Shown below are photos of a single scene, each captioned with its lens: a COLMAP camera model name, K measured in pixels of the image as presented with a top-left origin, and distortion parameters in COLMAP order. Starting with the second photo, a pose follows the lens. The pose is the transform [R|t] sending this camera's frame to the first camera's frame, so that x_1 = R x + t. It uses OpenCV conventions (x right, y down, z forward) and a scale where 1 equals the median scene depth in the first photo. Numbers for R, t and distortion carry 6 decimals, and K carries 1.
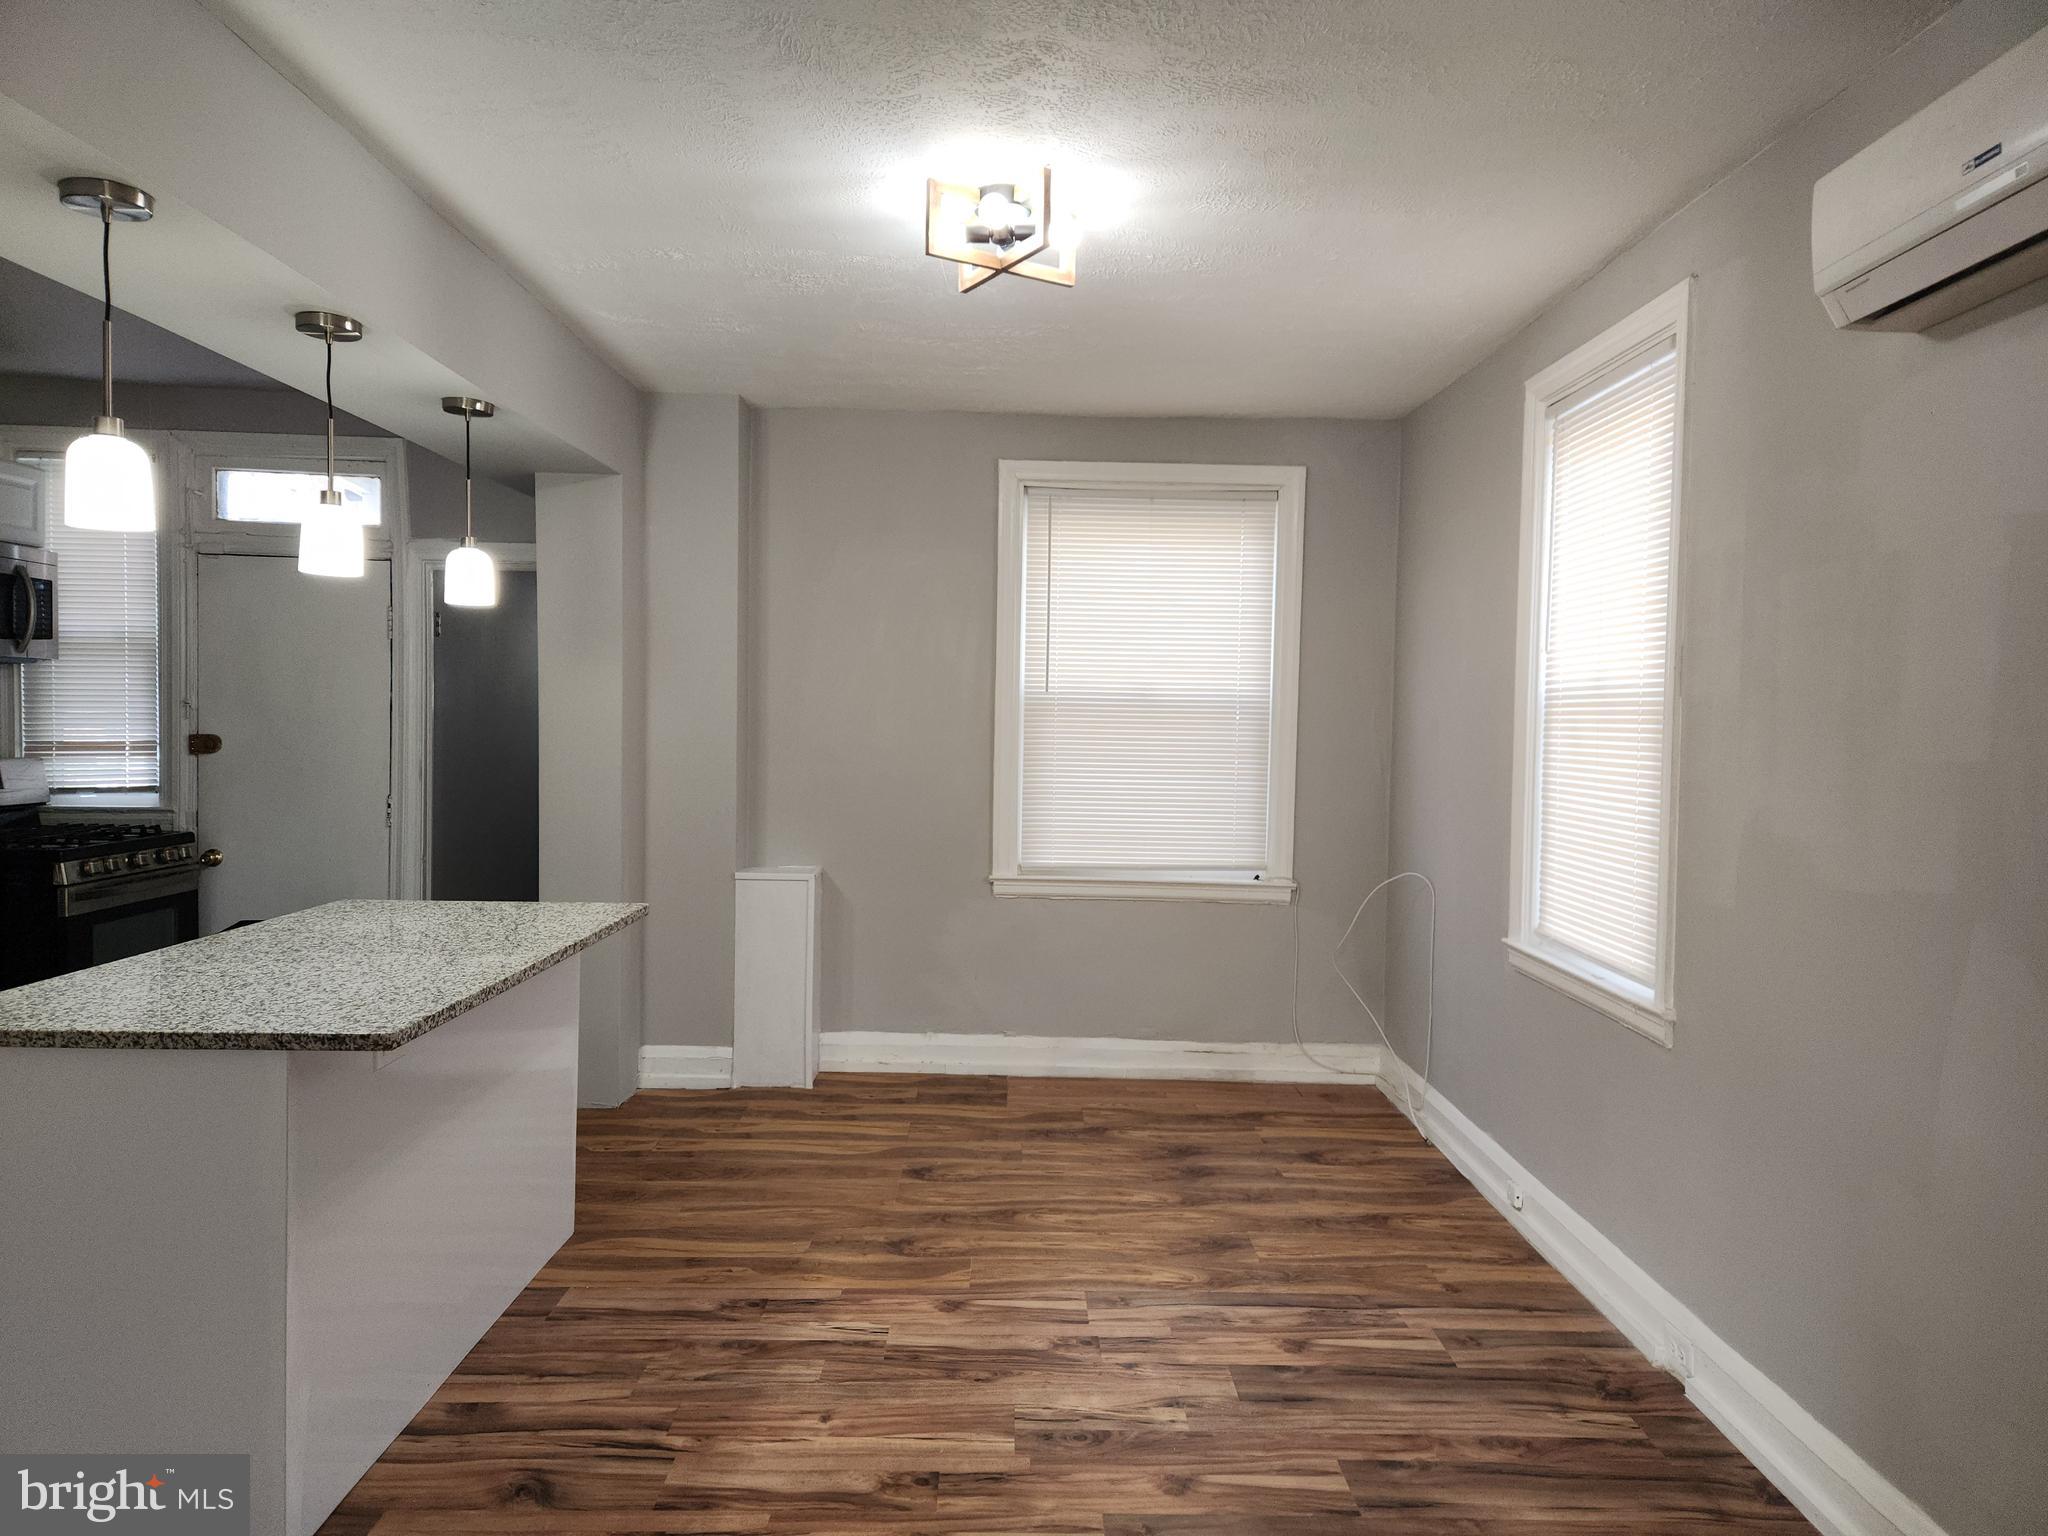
lens RADIAL K [[1364.3, 0, 1023.7], [0, 1364.3, 775.9], [0, 0, 1]] dist [0.071441, -0.062053]
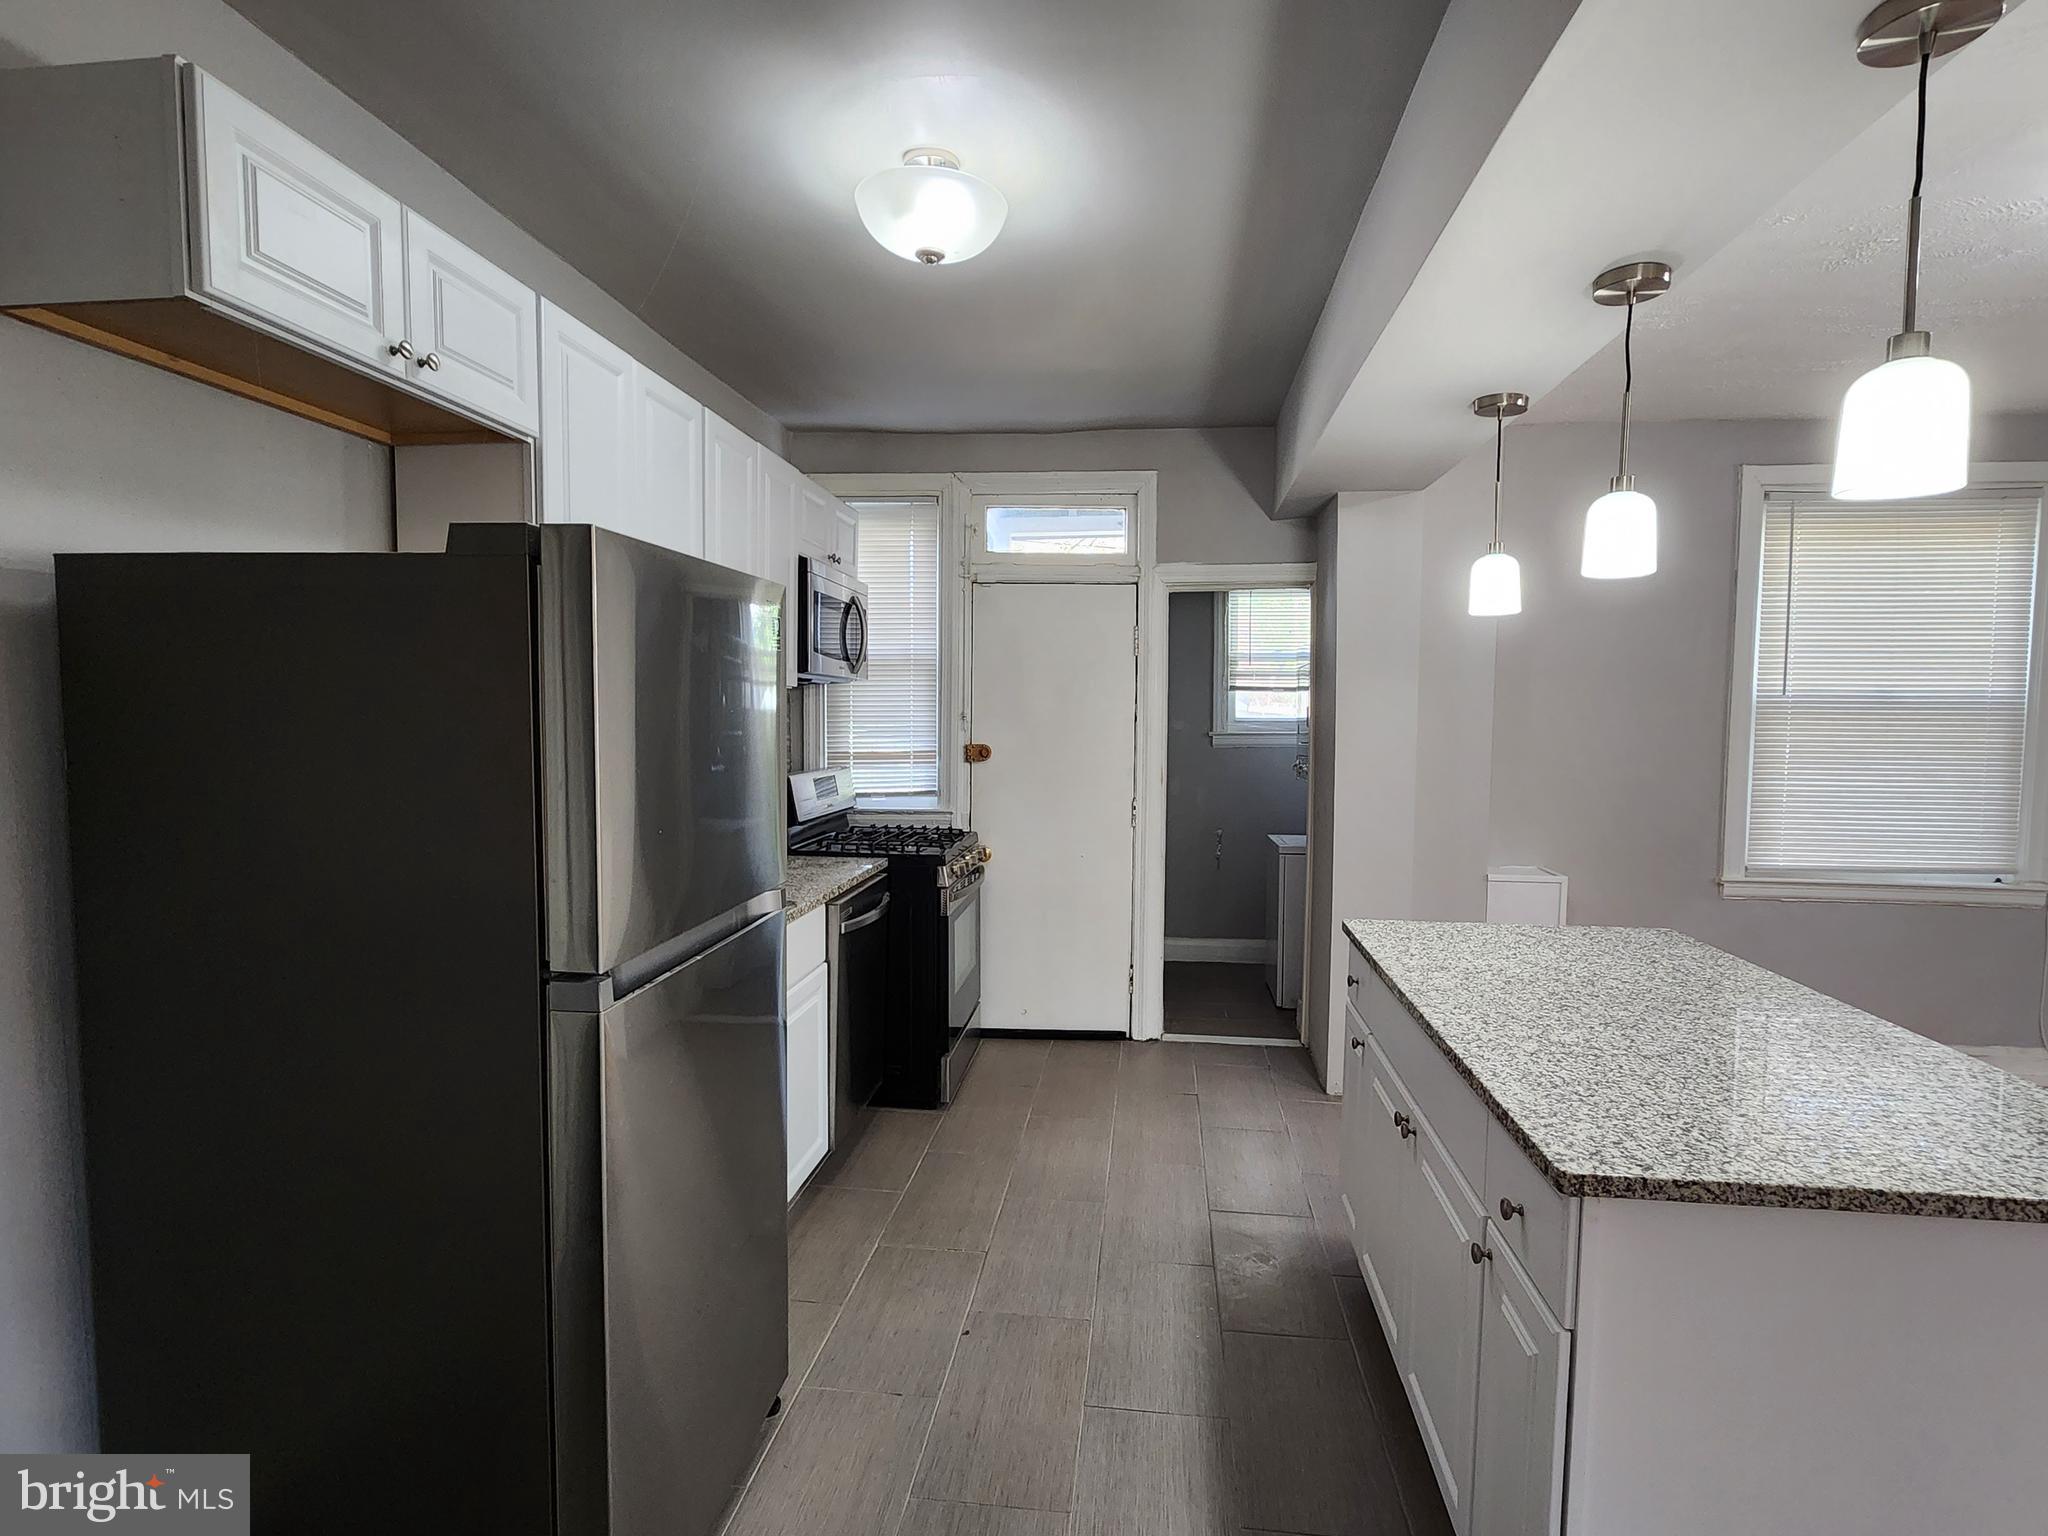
lens RADIAL K [[1037.4, 0, 1040.4], [0, 1037.4, 781.0], [0, 0, 1]] dist [0.001510, 0.000275]
pose [[0.992010, -0.002455, -0.126136, -0.439162], [0.005216, 0.999754, 0.021568, -0.018337], [0.126052, -0.022053, 0.991778, 0.175294]]
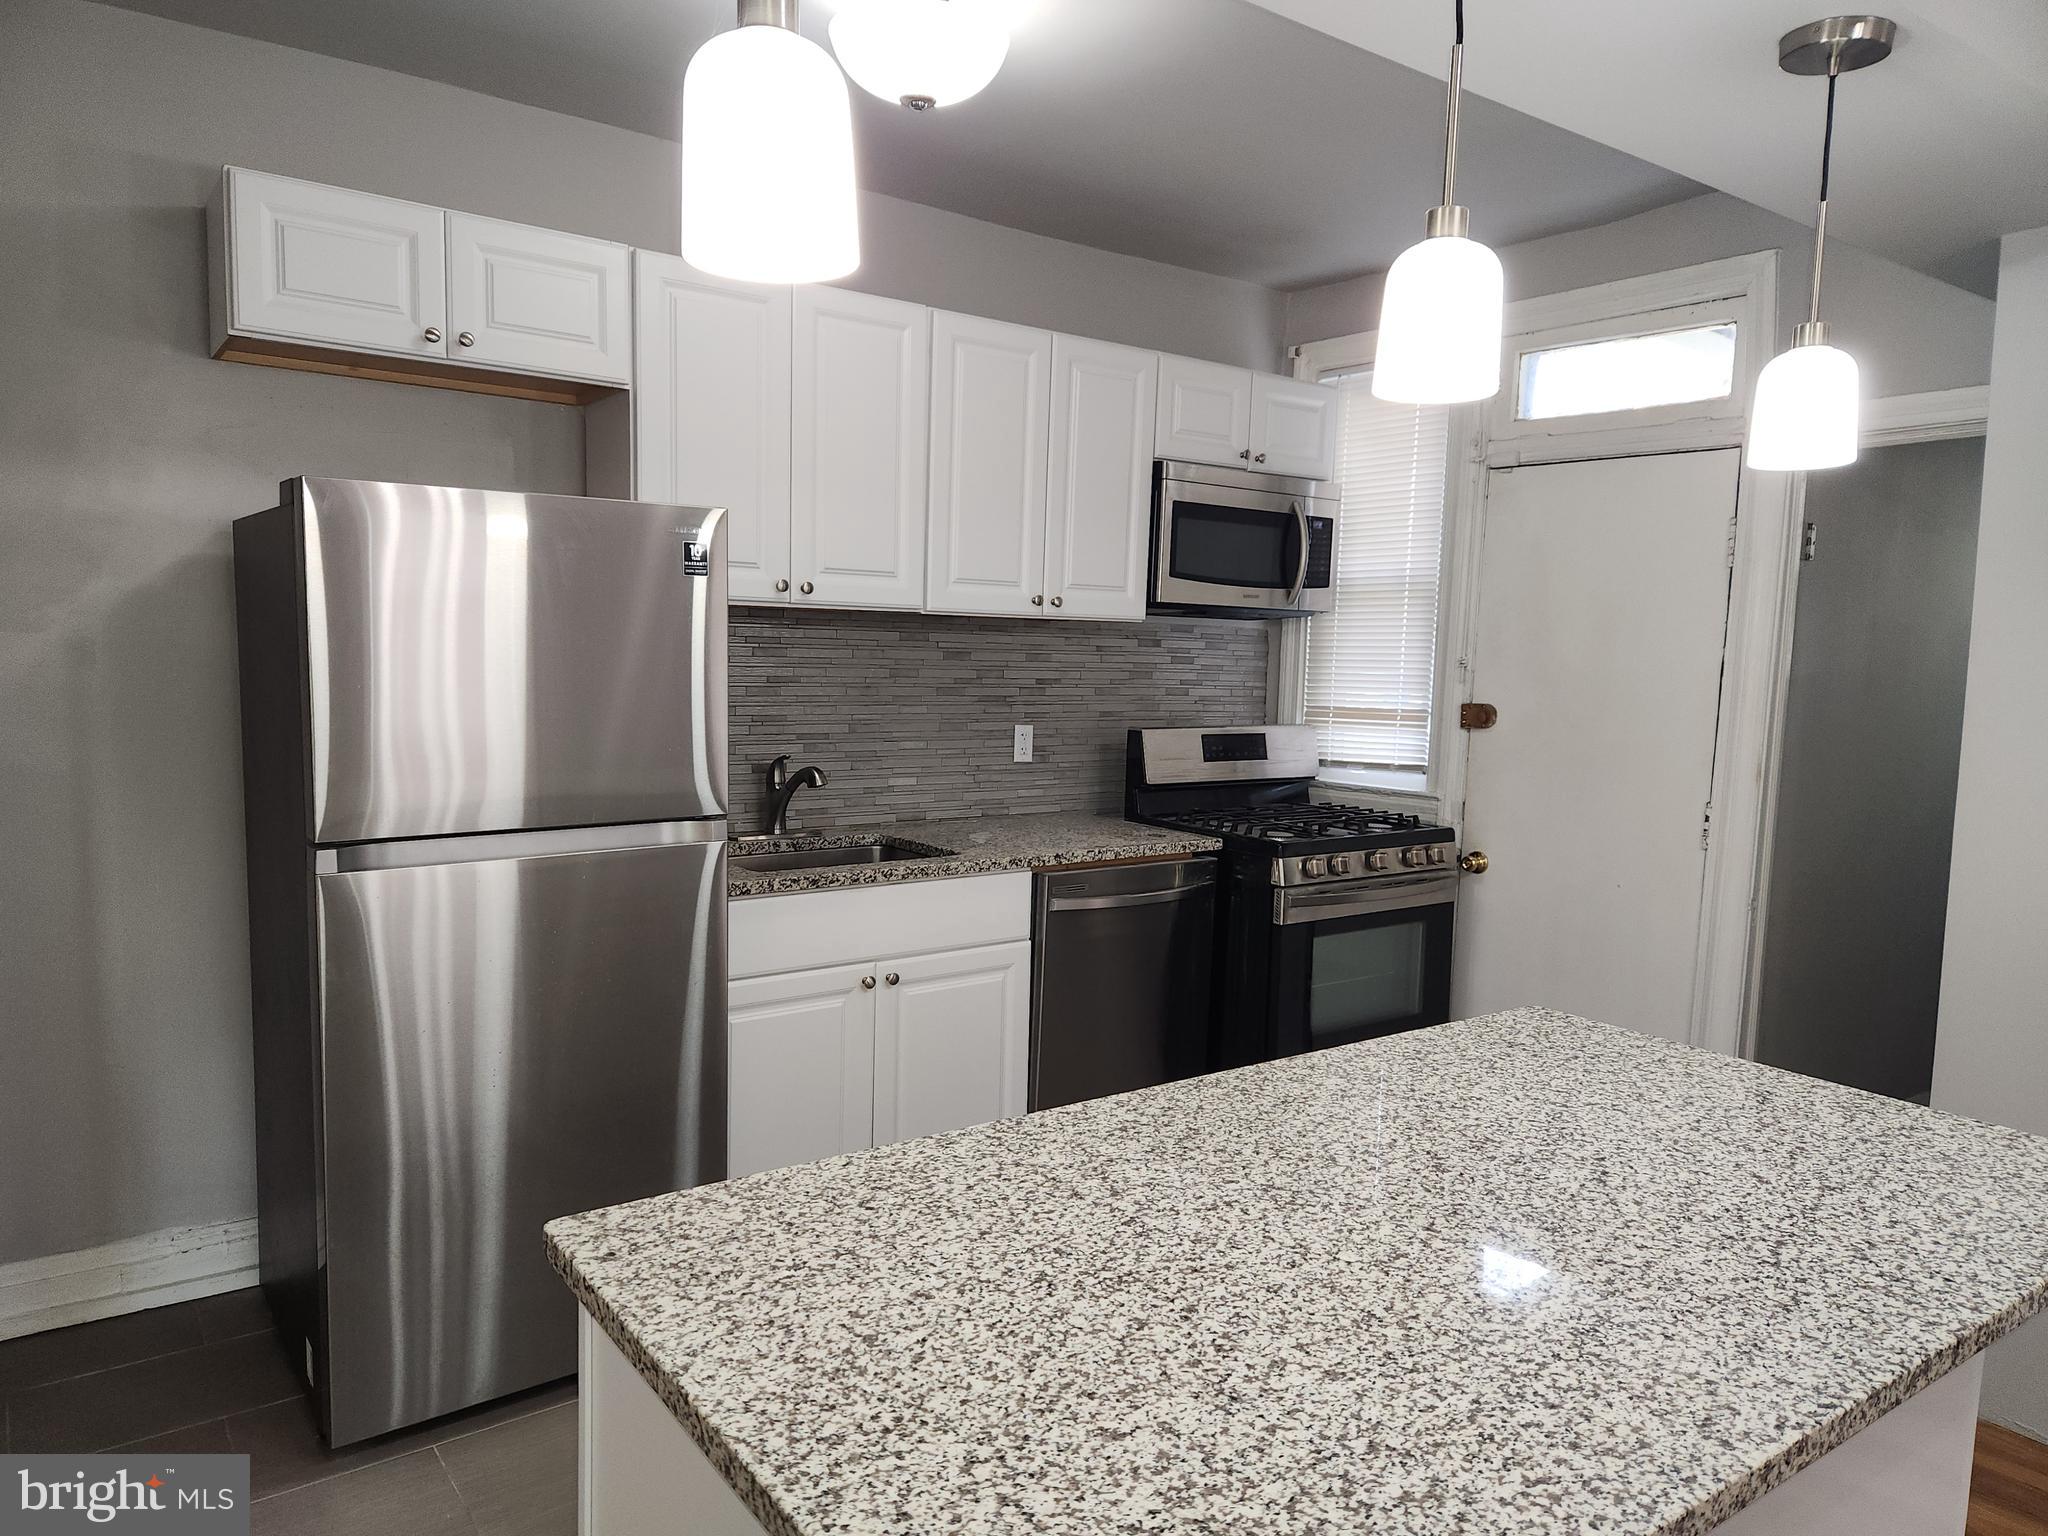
lens RADIAL K [[1364.3, 0, 1023.7], [0, 1364.3, 775.9], [0, 0, 1]] dist [0.071441, -0.062053]
pose [[0.577075, 0.076947, -0.813058, -0.108926], [-0.052099, 0.996992, 0.057377, -0.020771], [0.815028, 0.009249, 0.579348, 0.350174]]
